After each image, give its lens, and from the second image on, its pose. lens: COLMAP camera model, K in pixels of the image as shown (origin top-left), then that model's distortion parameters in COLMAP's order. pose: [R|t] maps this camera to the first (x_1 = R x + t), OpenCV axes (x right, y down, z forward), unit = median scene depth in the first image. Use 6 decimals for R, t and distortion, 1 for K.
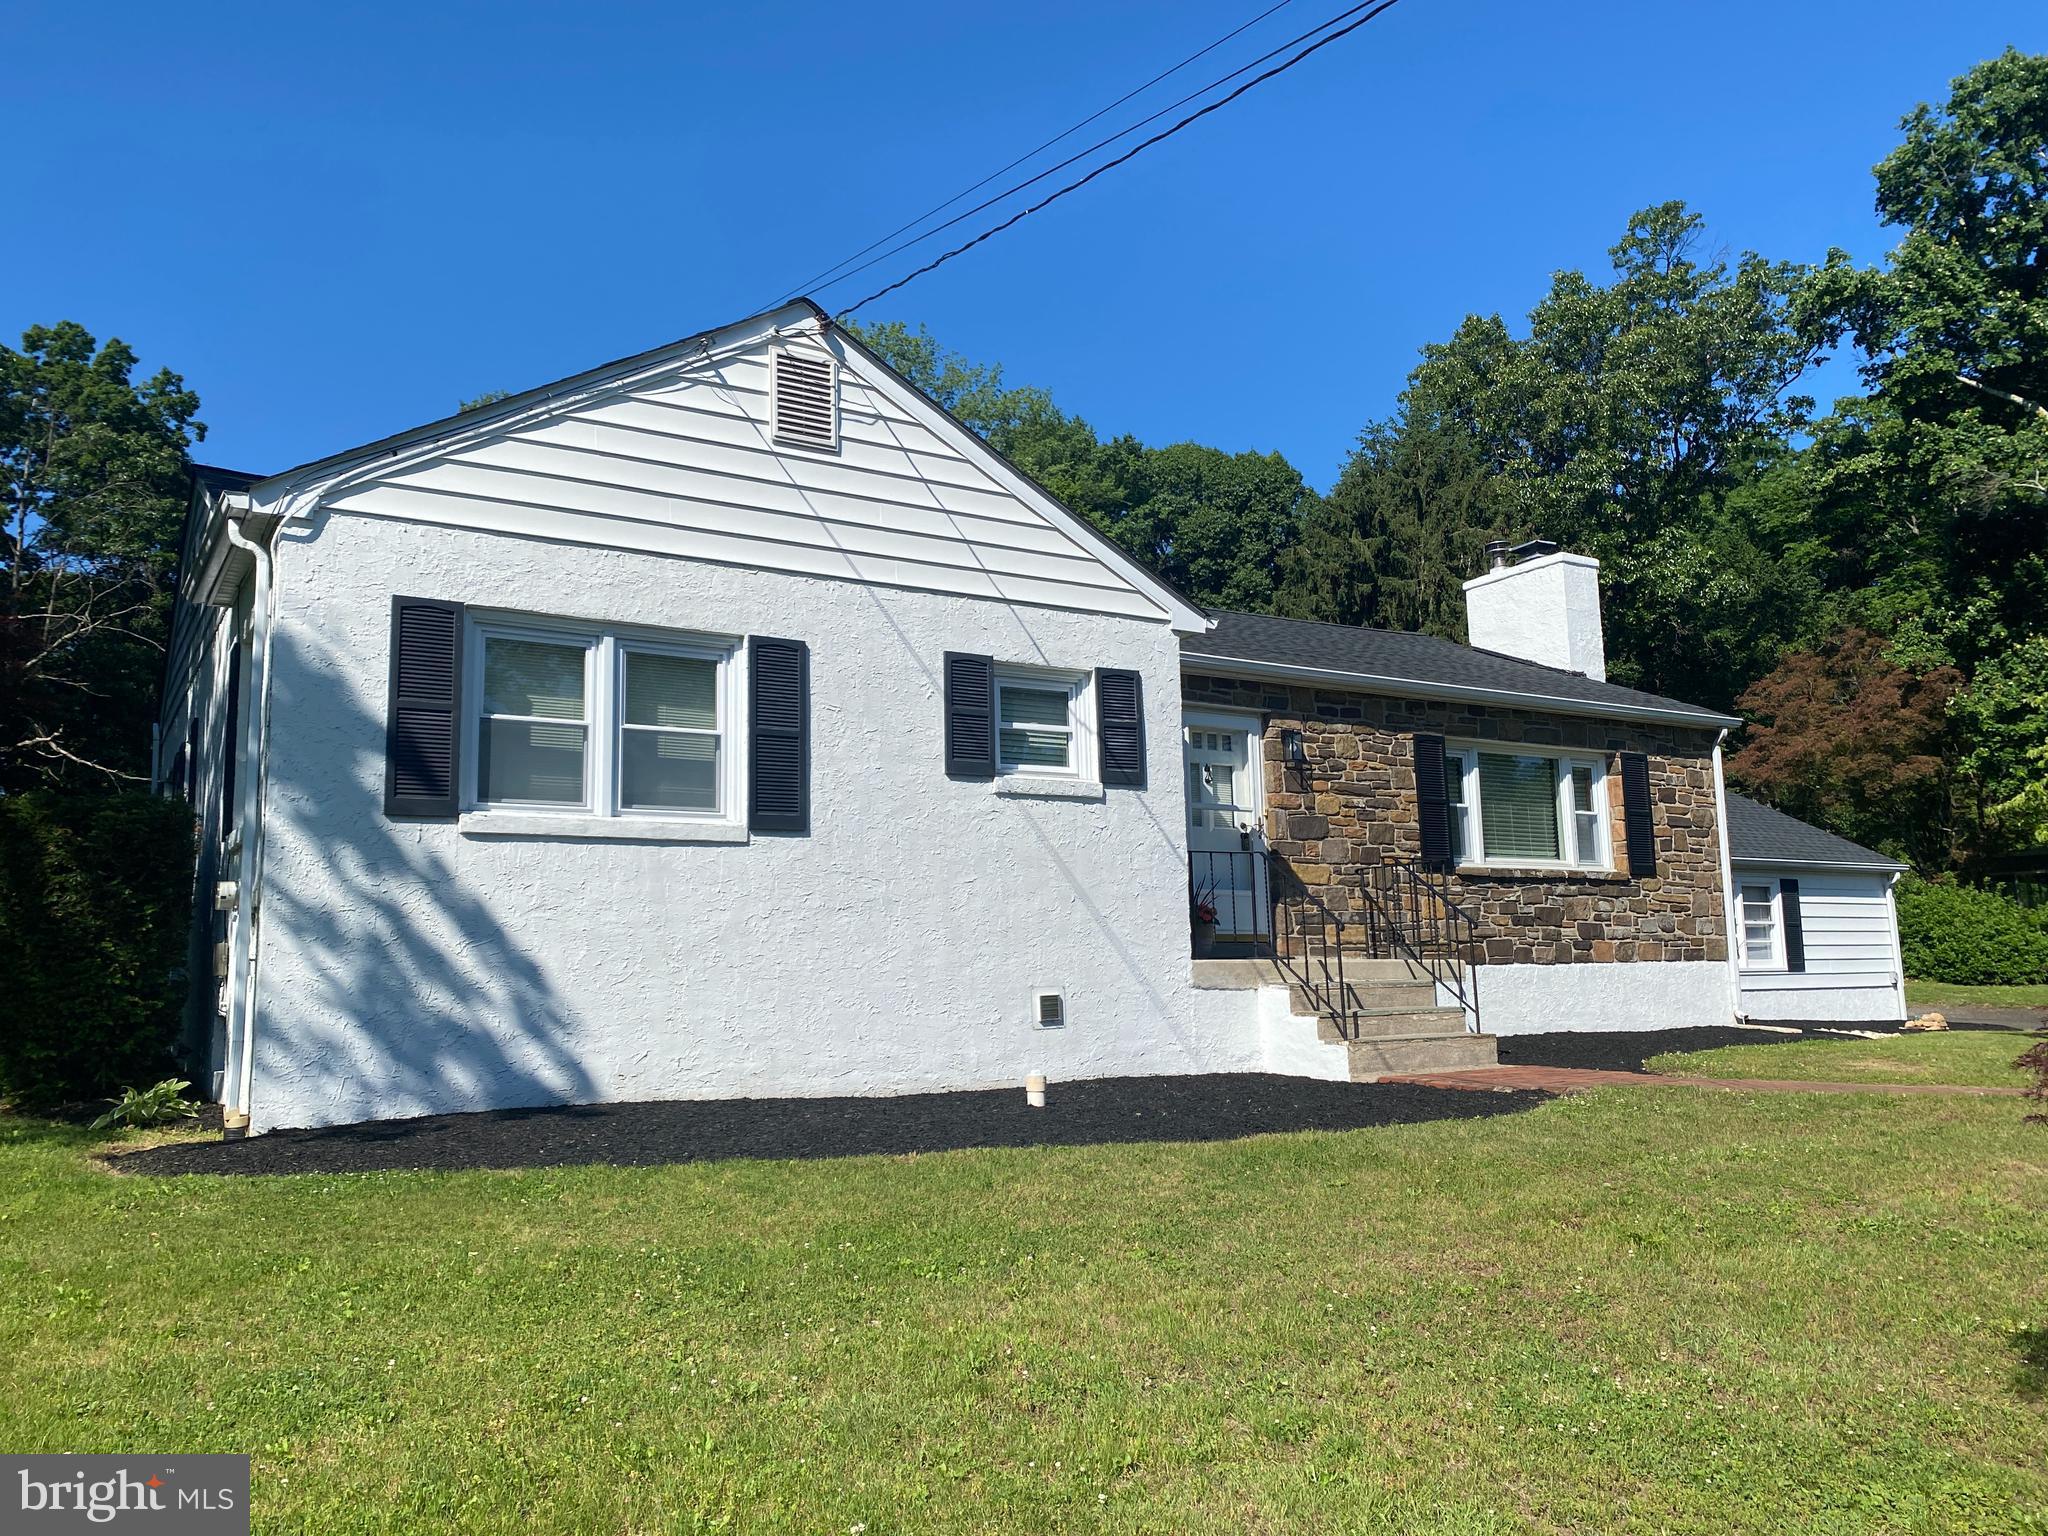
lens RADIAL K [[1548.8, 0, 1016.1], [0, 1548.8, 767.1], [0, 0, 1]] dist [0.056849, -0.032851]
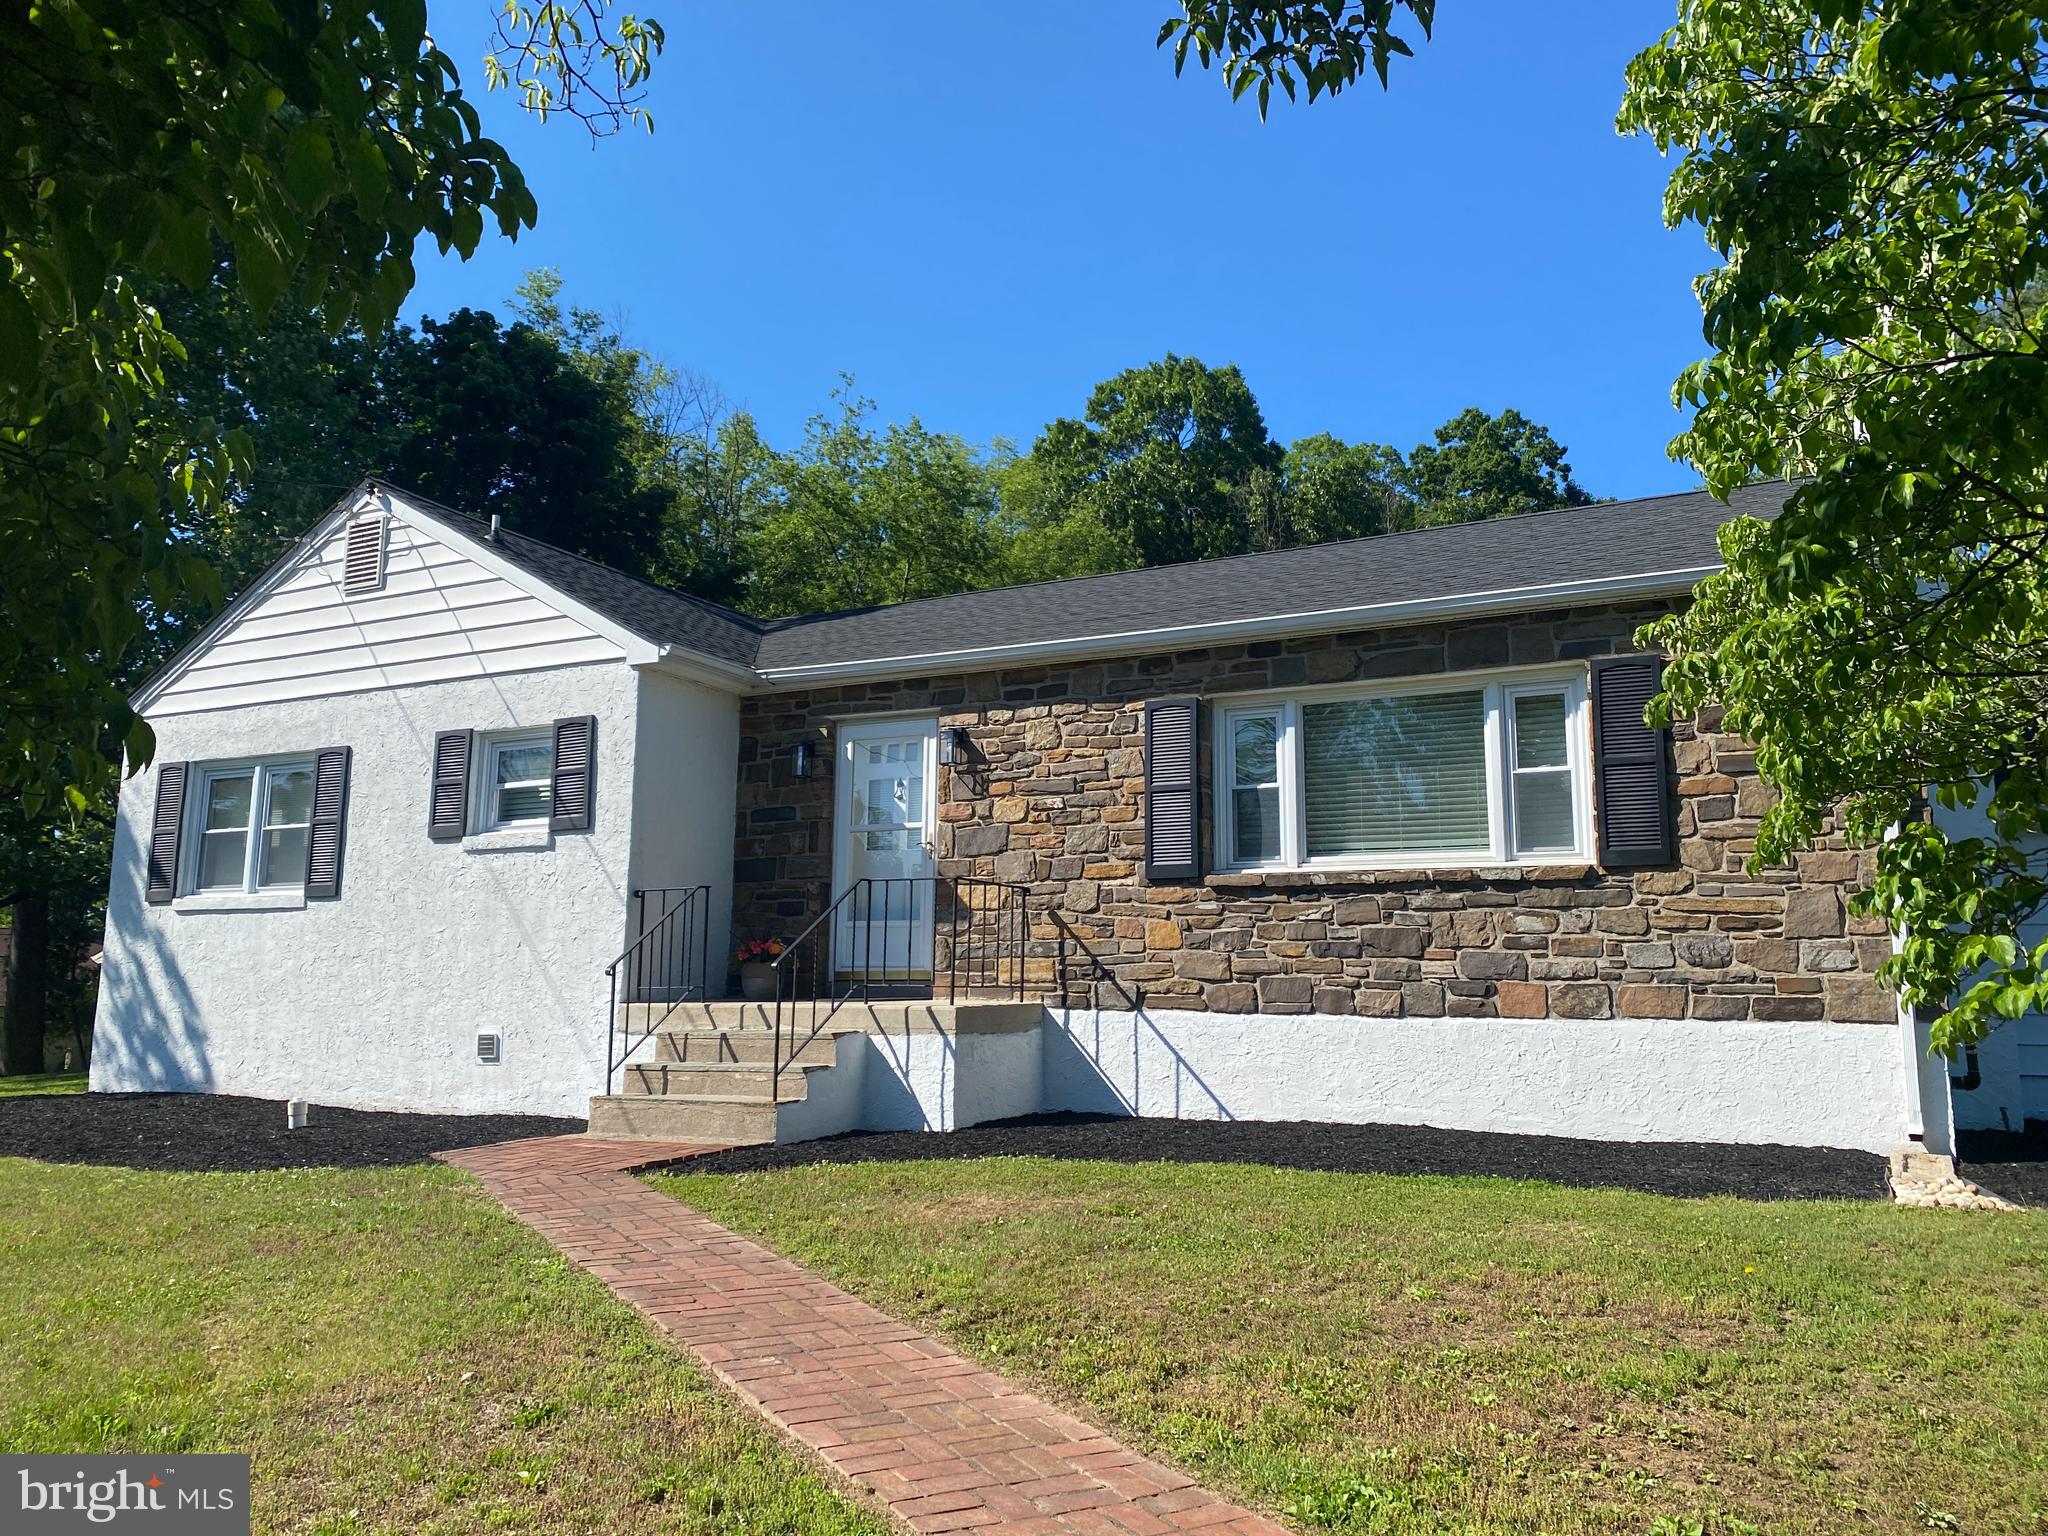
lens RADIAL K [[1548.8, 0, 1019.7], [0, 1548.8, 752.9], [0, 0, 1]] dist [0.056849, -0.032851]
pose [[0.499804, -0.110086, -0.859114, 1.062539], [0.103428, 0.992378, -0.066992, 0.057974], [0.859941, -0.055374, 0.507380, 0.702628]]
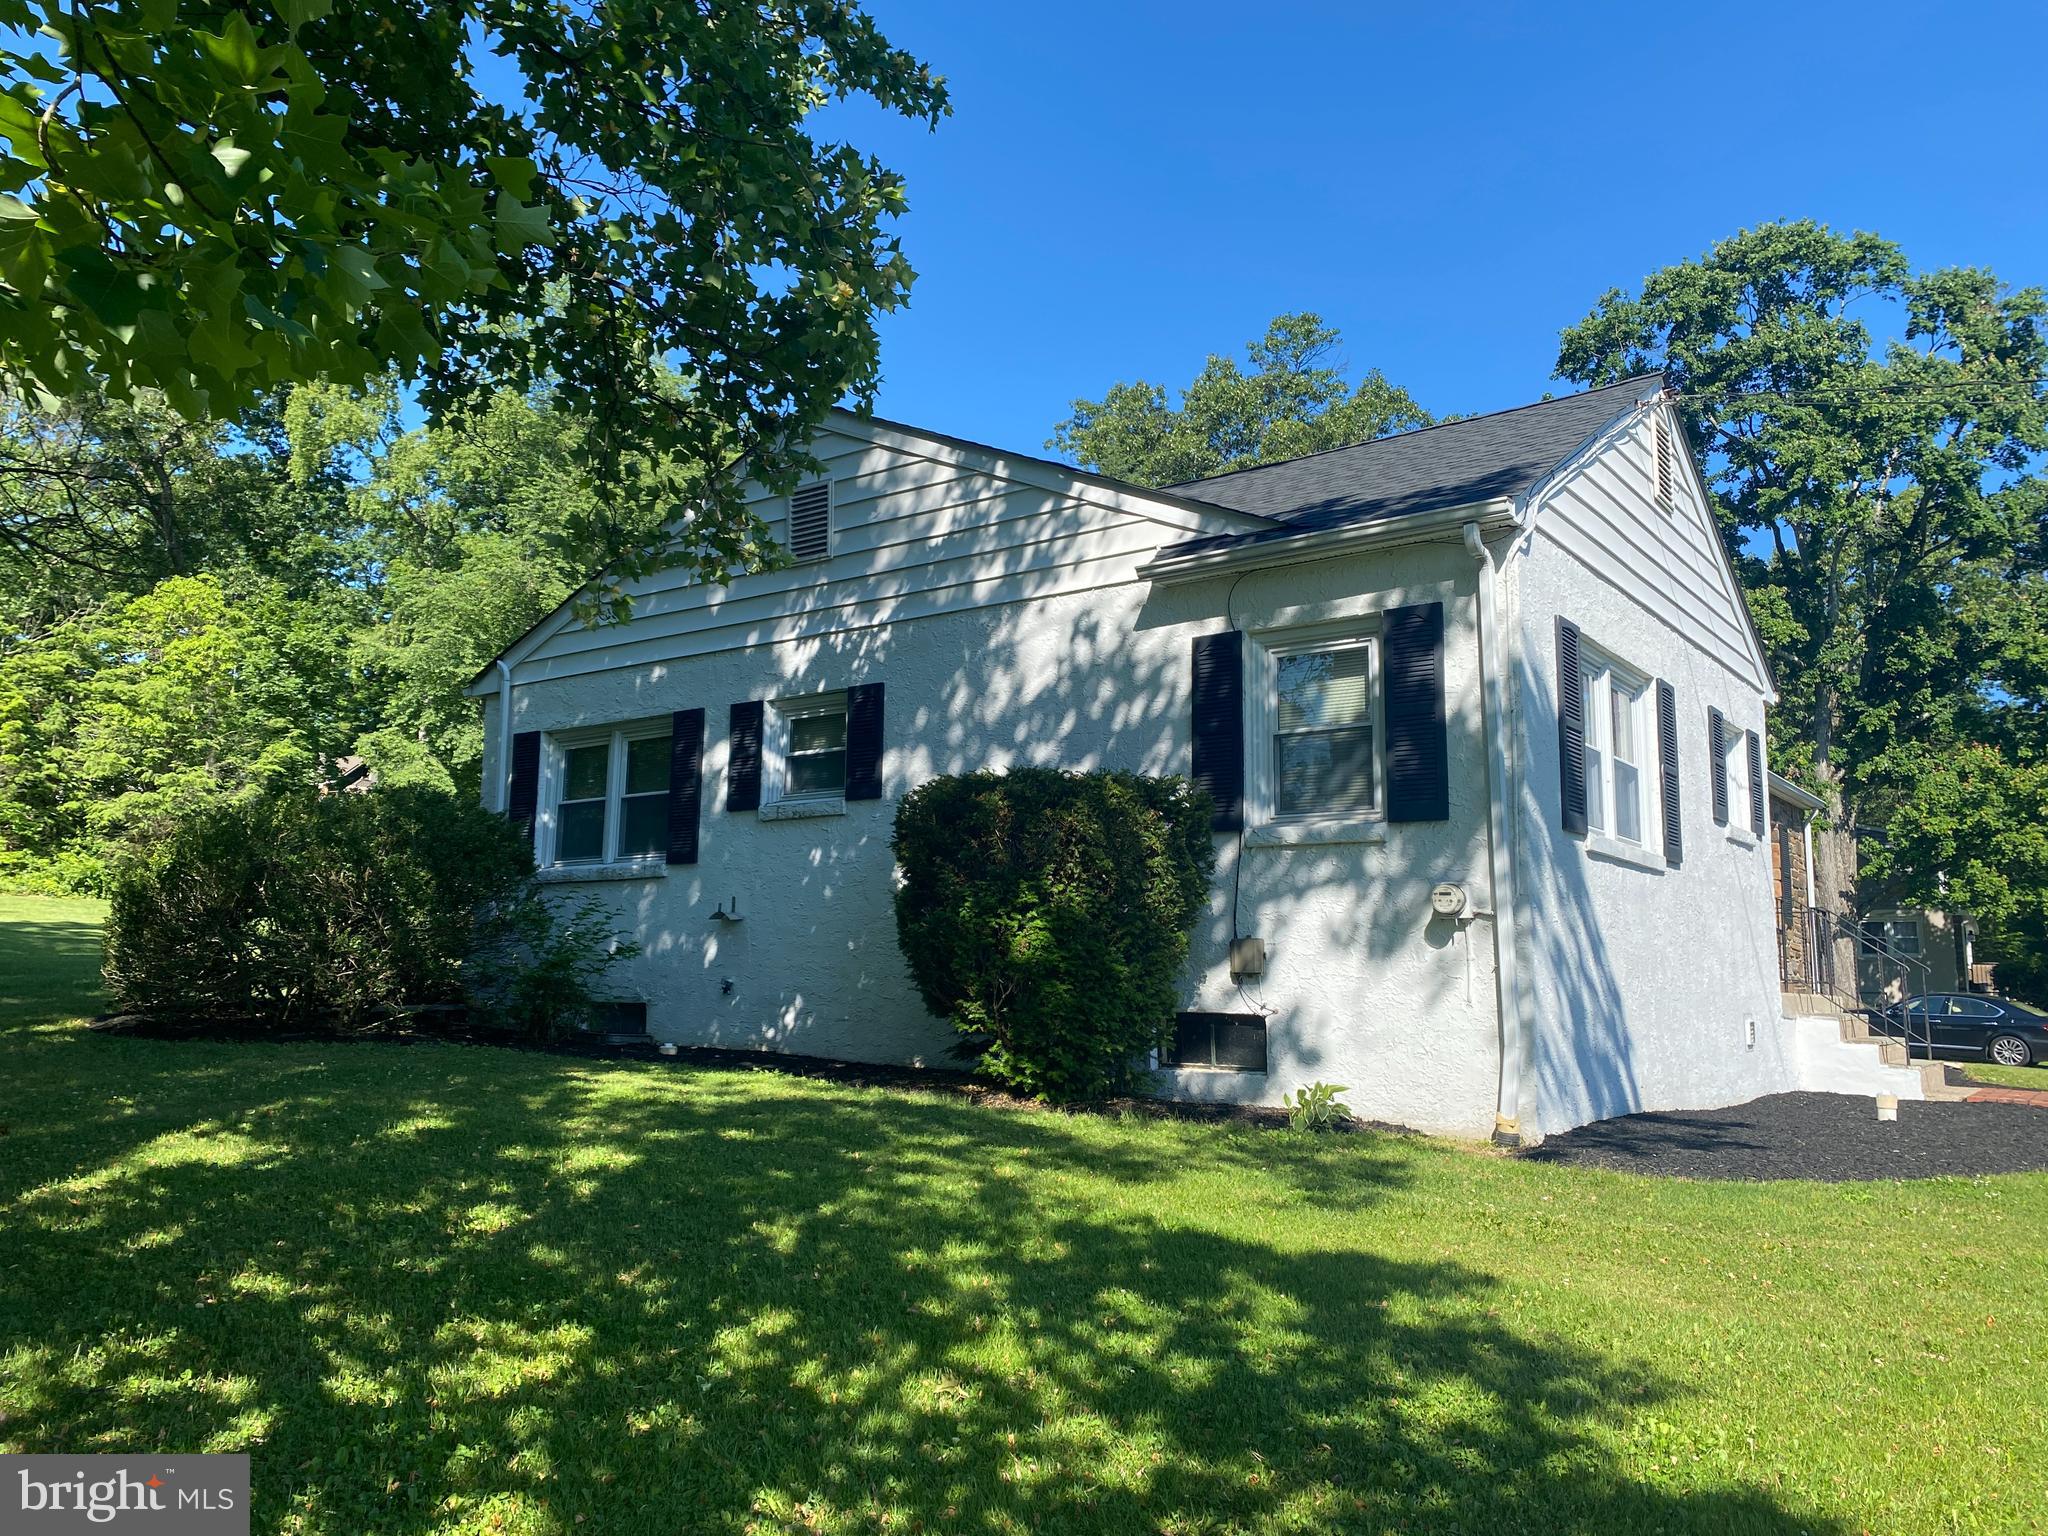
lens RADIAL K [[1548.8, 0, 1019.2], [0, 1548.8, 767.5], [0, 0, 1]] dist [0.056849, -0.032851]
pose [[0.929317, 0.085921, 0.359149, -0.810806], [-0.084297, 0.996236, -0.020214, 0.029978], [-0.359534, -0.011490, 0.933061, 0.121836]]
